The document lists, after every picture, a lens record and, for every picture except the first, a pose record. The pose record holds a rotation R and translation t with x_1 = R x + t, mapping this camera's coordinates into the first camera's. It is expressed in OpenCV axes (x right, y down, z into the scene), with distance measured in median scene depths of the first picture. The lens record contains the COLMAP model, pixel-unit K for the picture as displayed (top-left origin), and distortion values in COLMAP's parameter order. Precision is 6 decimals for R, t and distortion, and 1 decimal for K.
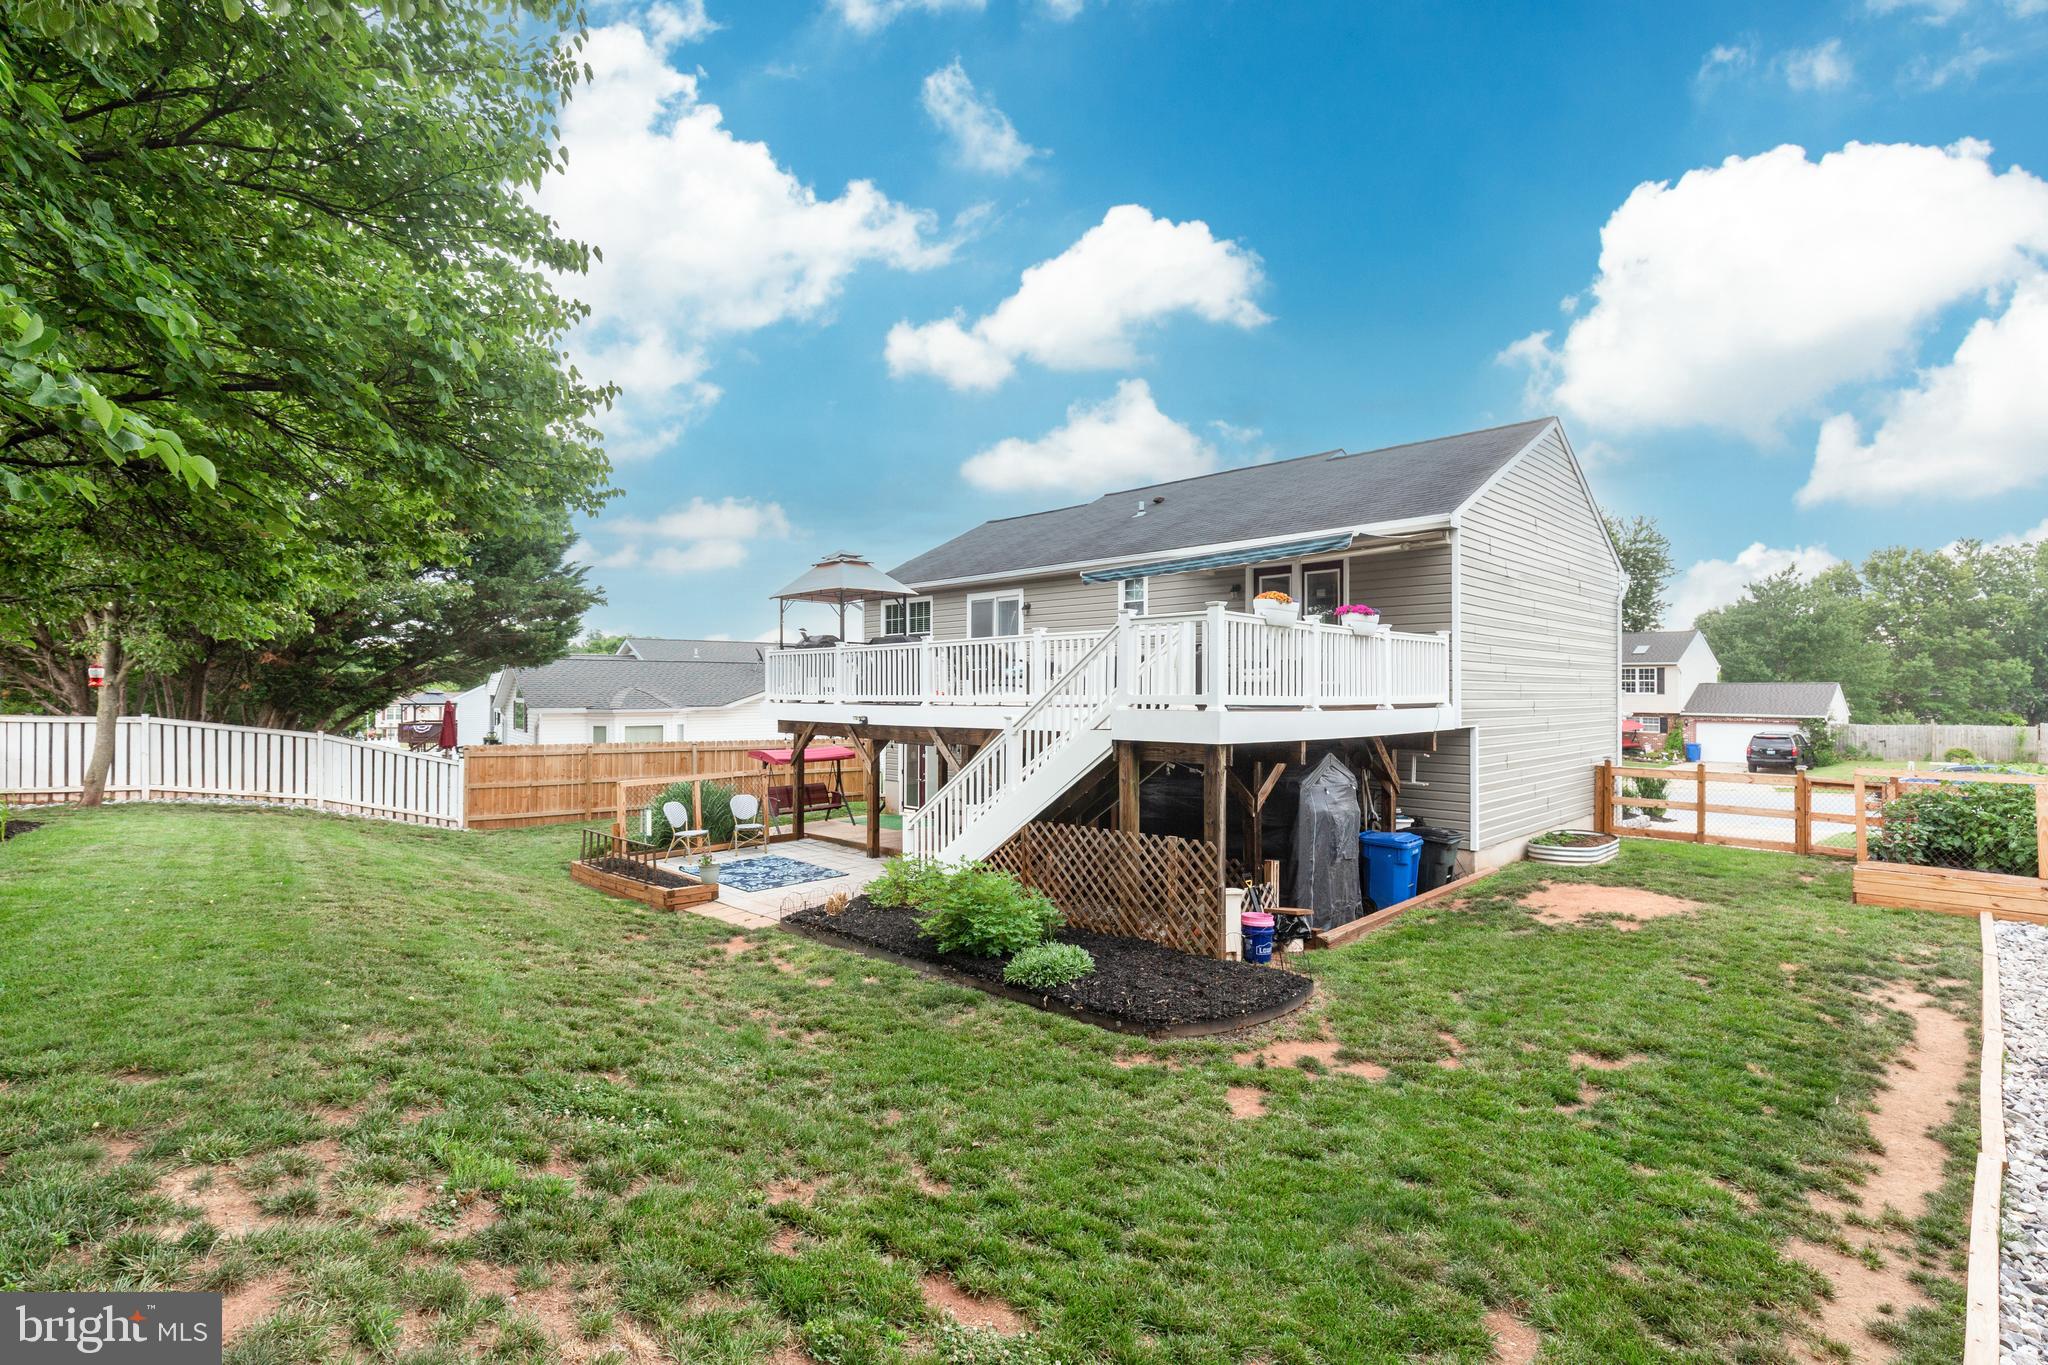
lens RADIAL K [[948.8, 0, 1032.3], [0, 948.8, 701.4], [0, 0, 1]] dist [0.001254, 0.000239]
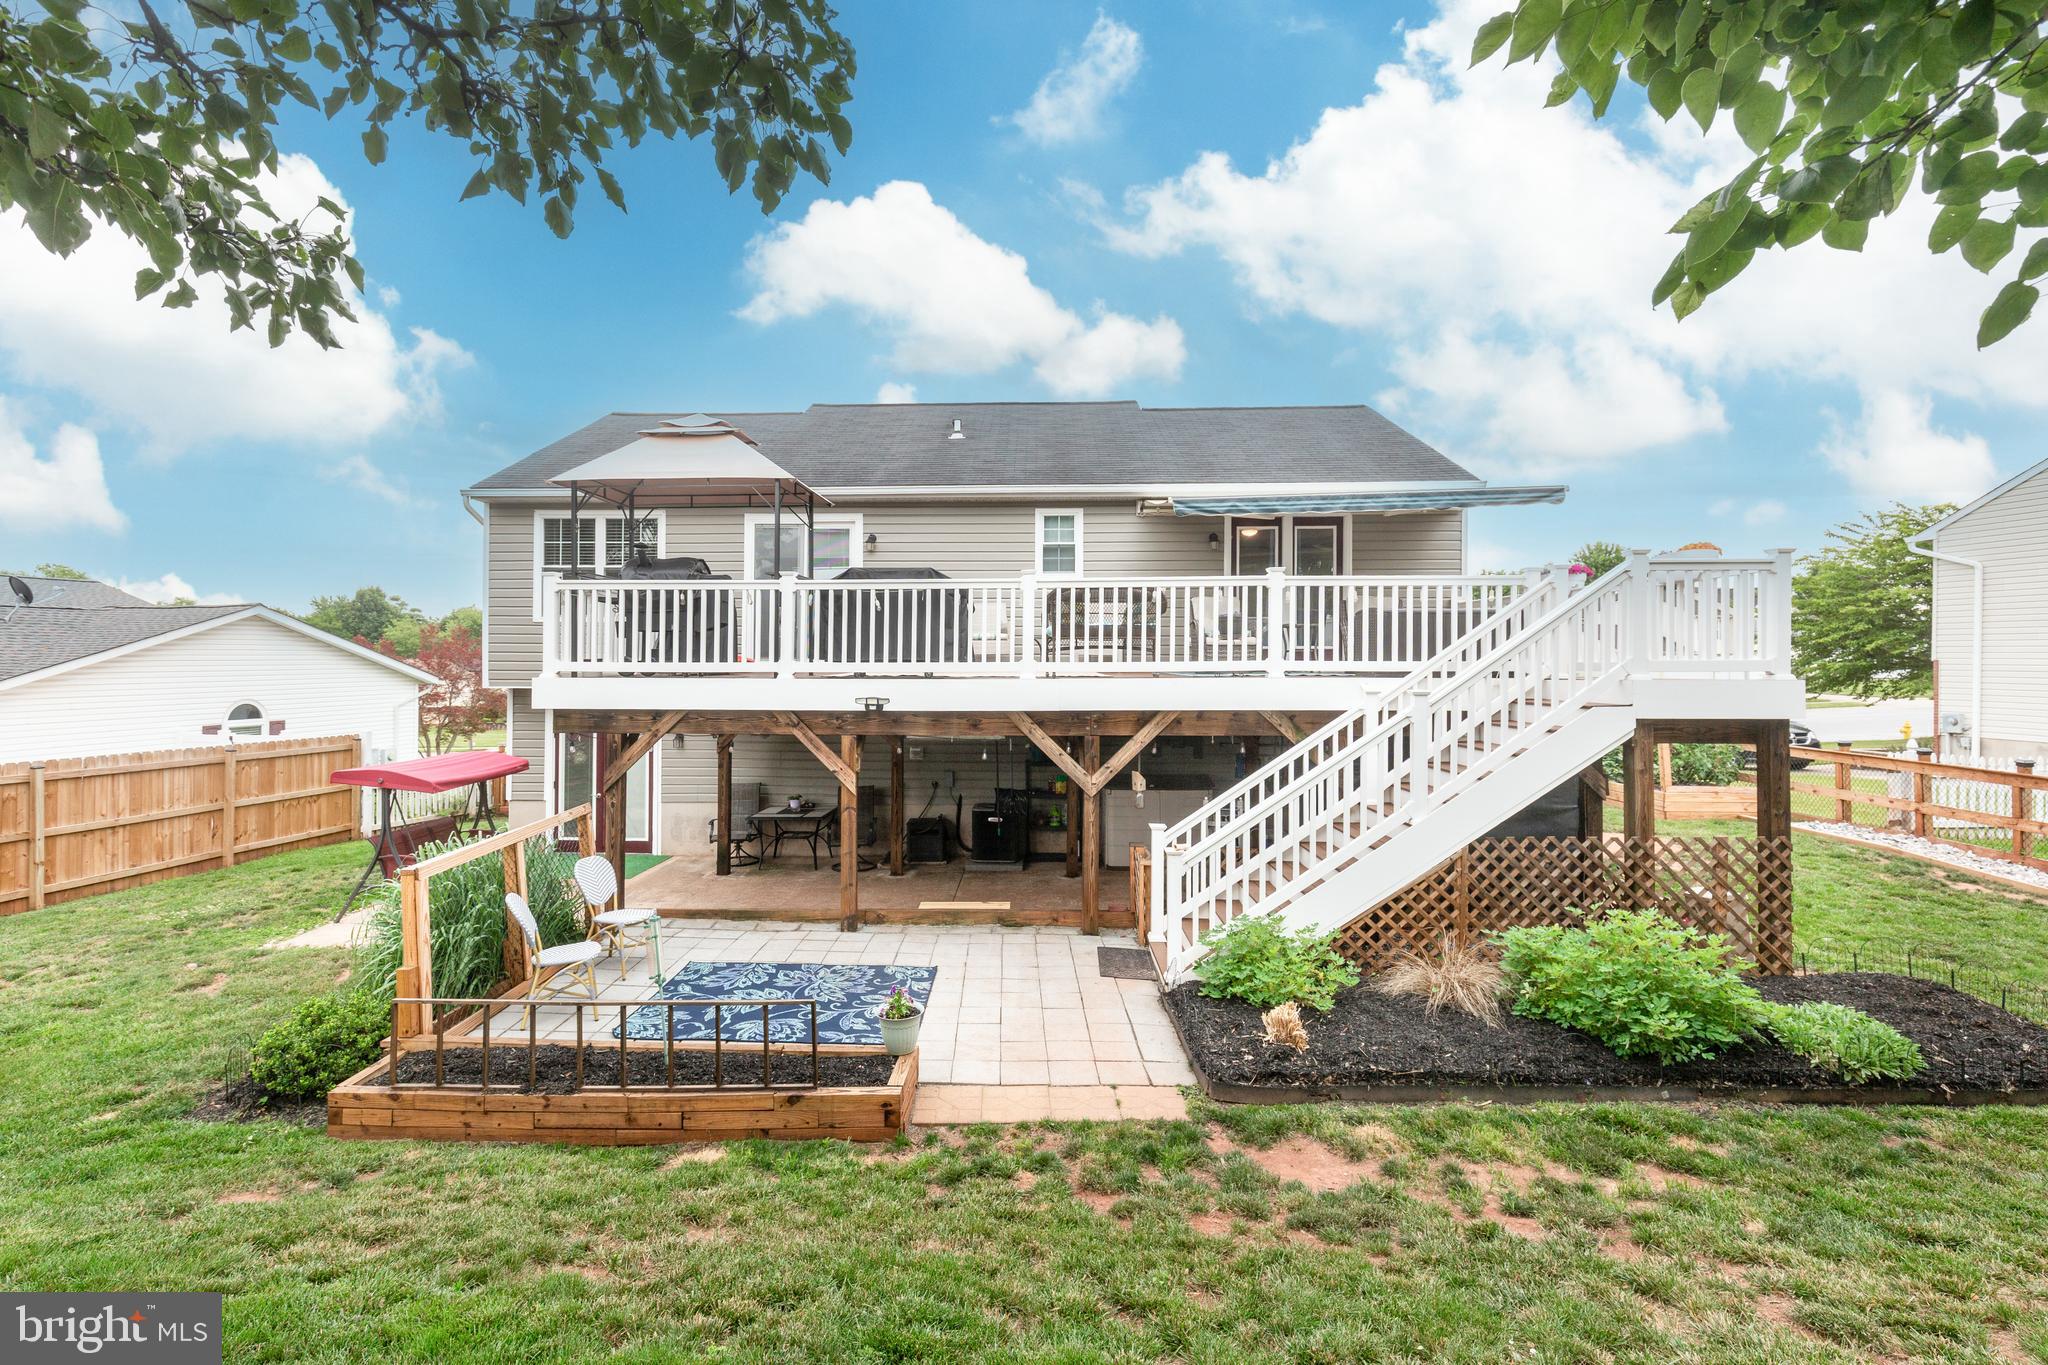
lens RADIAL K [[939.9, 0, 1016.5], [0, 939.9, 679.5], [0, 0, 1]] dist [0.001781, 0.000740]
pose [[0.734712, -0.015689, 0.678198, -0.545640], [0.008234, 0.999865, 0.014210, -0.003833], [-0.678330, -0.004856, 0.734742, 0.536331]]
